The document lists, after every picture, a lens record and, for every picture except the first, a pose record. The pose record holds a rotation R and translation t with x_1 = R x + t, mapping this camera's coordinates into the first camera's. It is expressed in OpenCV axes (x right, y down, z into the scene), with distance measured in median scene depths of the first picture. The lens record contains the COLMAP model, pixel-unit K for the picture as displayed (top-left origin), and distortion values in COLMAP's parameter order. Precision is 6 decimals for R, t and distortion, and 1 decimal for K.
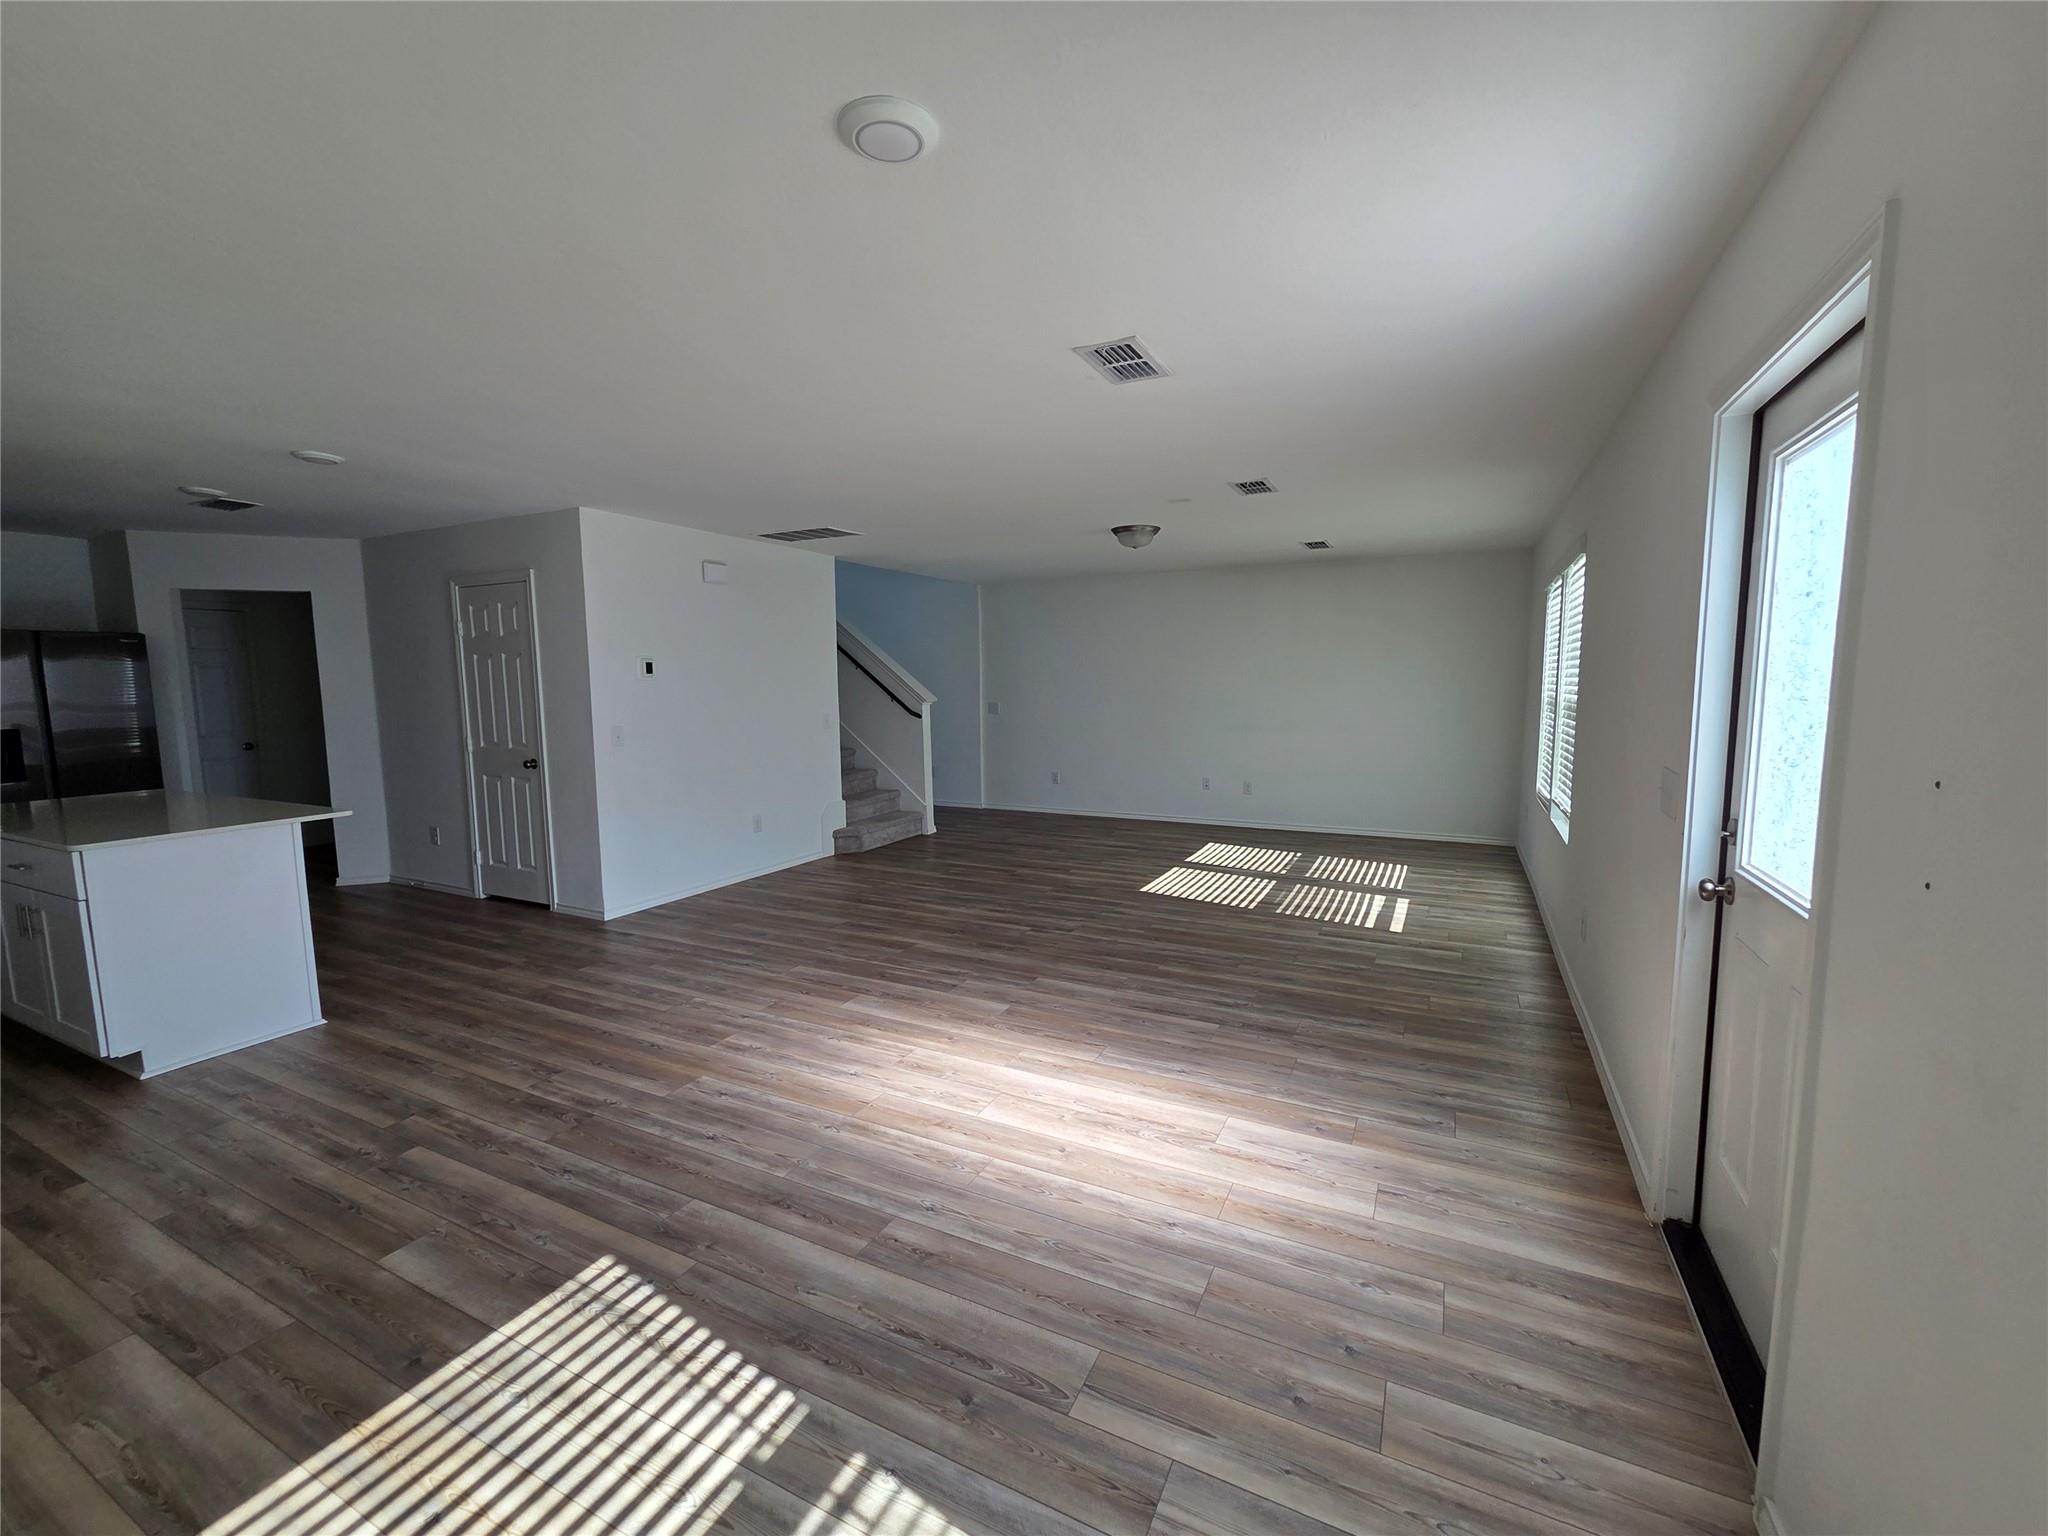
lens RADIAL K [[841.4, 0, 1029.9], [0, 841.4, 770.1], [0, 0, 1]] dist [0.000438, 0.000111]
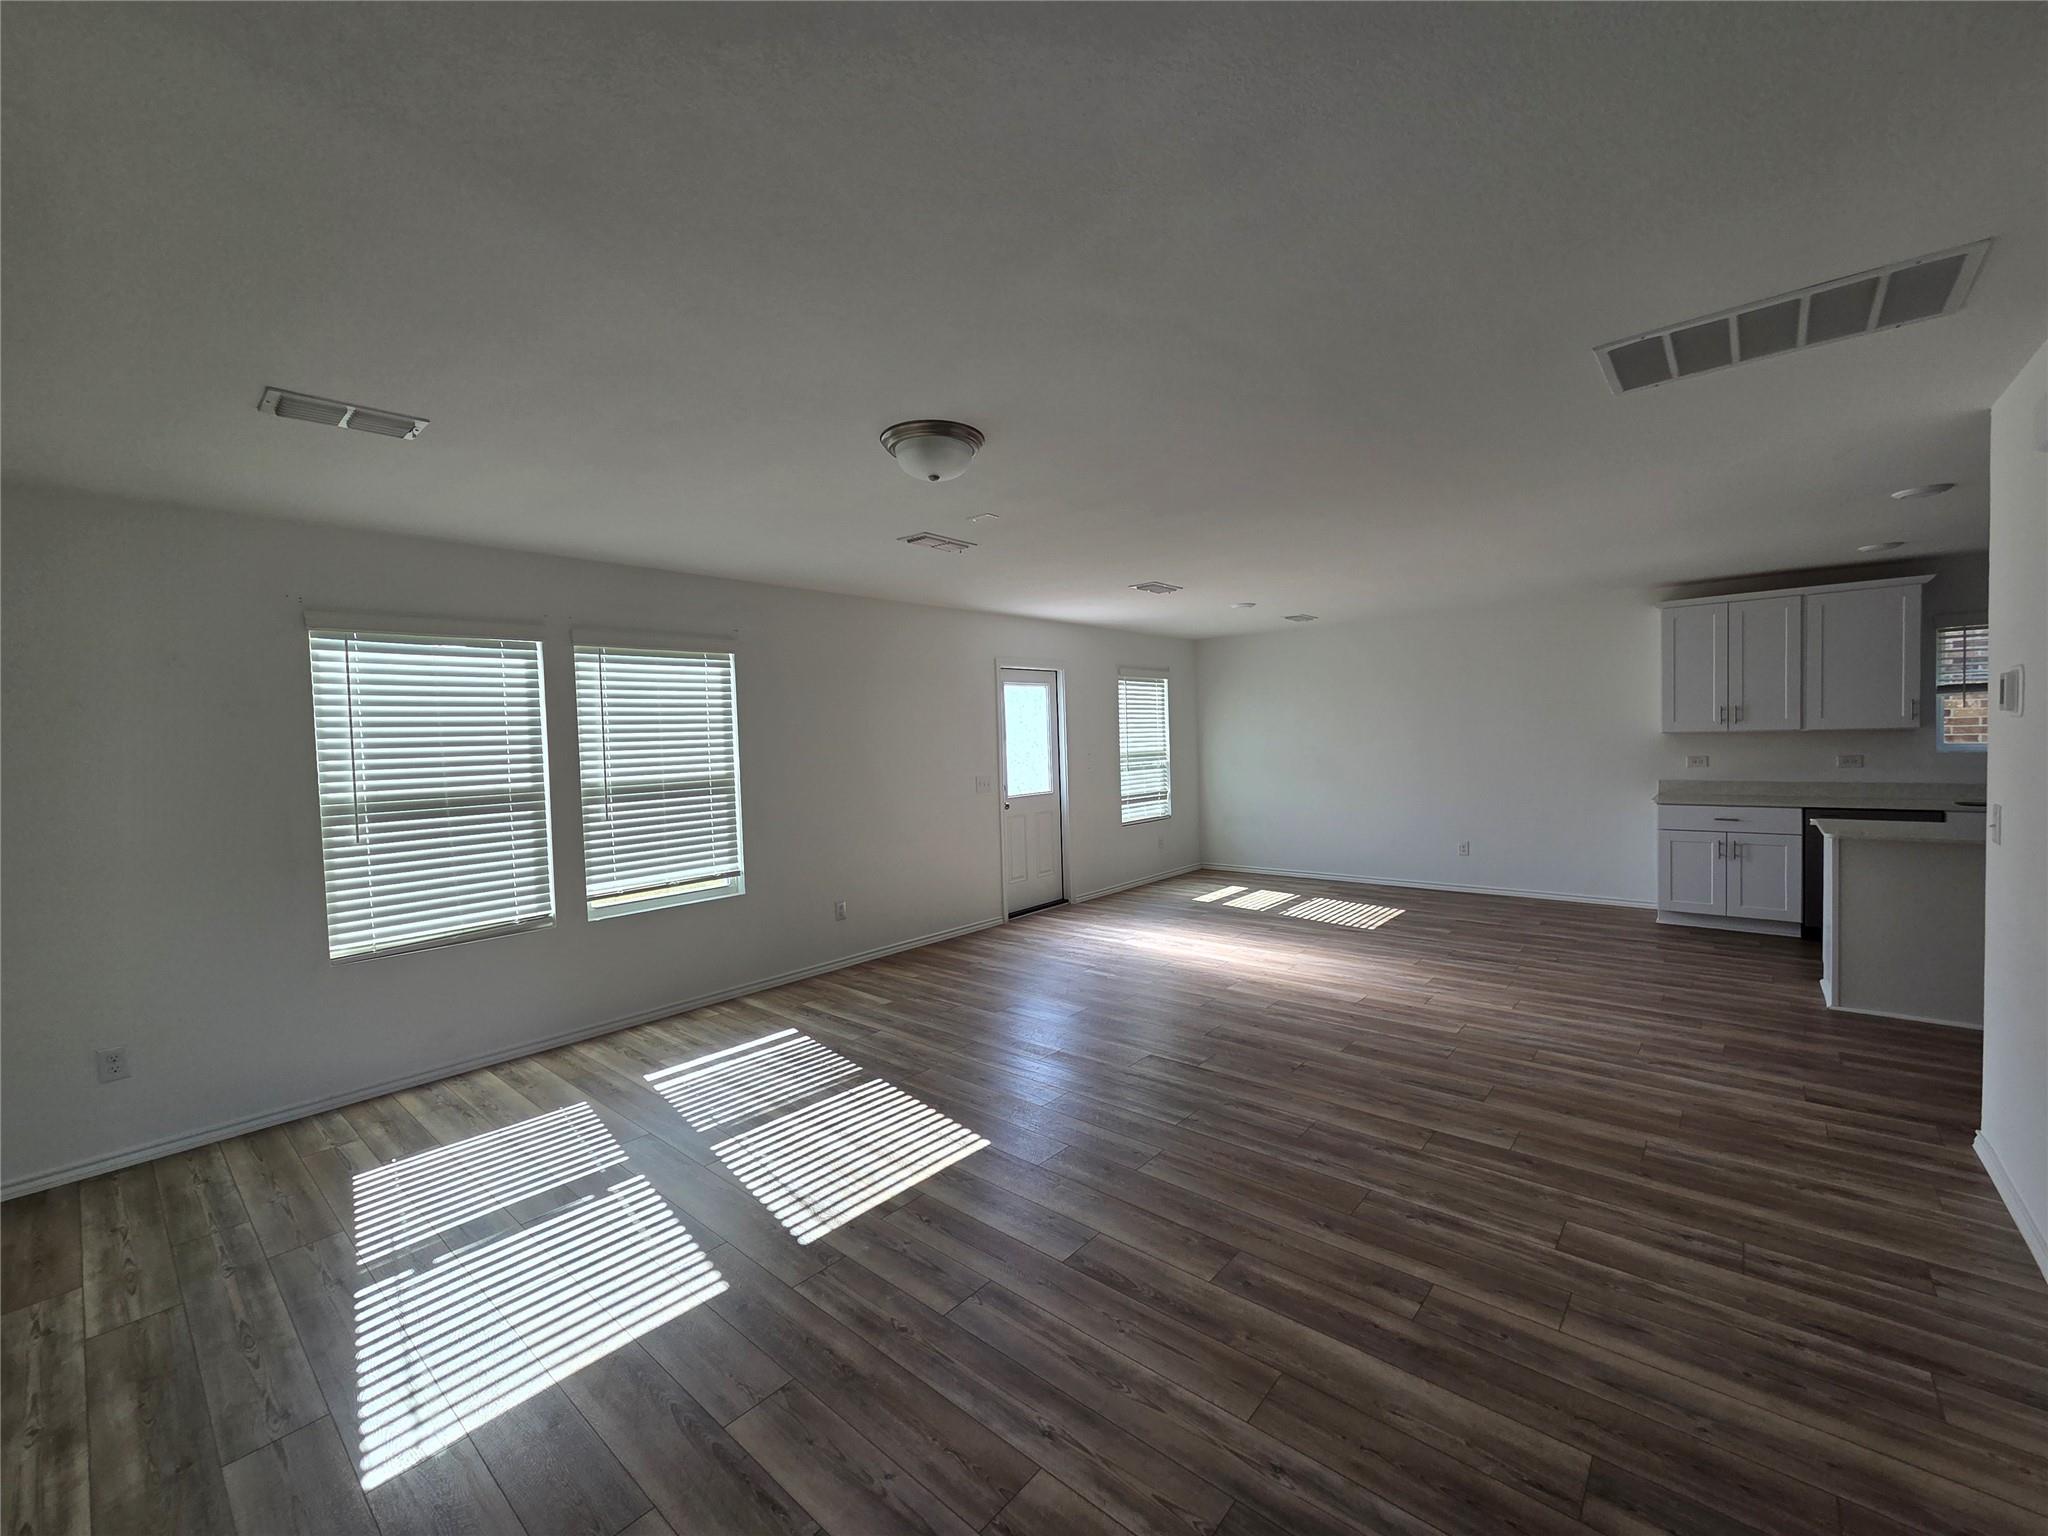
lens RADIAL K [[836.8, 0, 1027.7], [0, 836.8, 769.4], [0, 0, 1]] dist [-0.001158, 0.000729]
pose [[-0.967992, 0.027332, 0.249490, -0.052038], [0.063987, 0.988079, 0.140018, -0.227900], [-0.242689, 0.151501, -0.958201, 2.023607]]
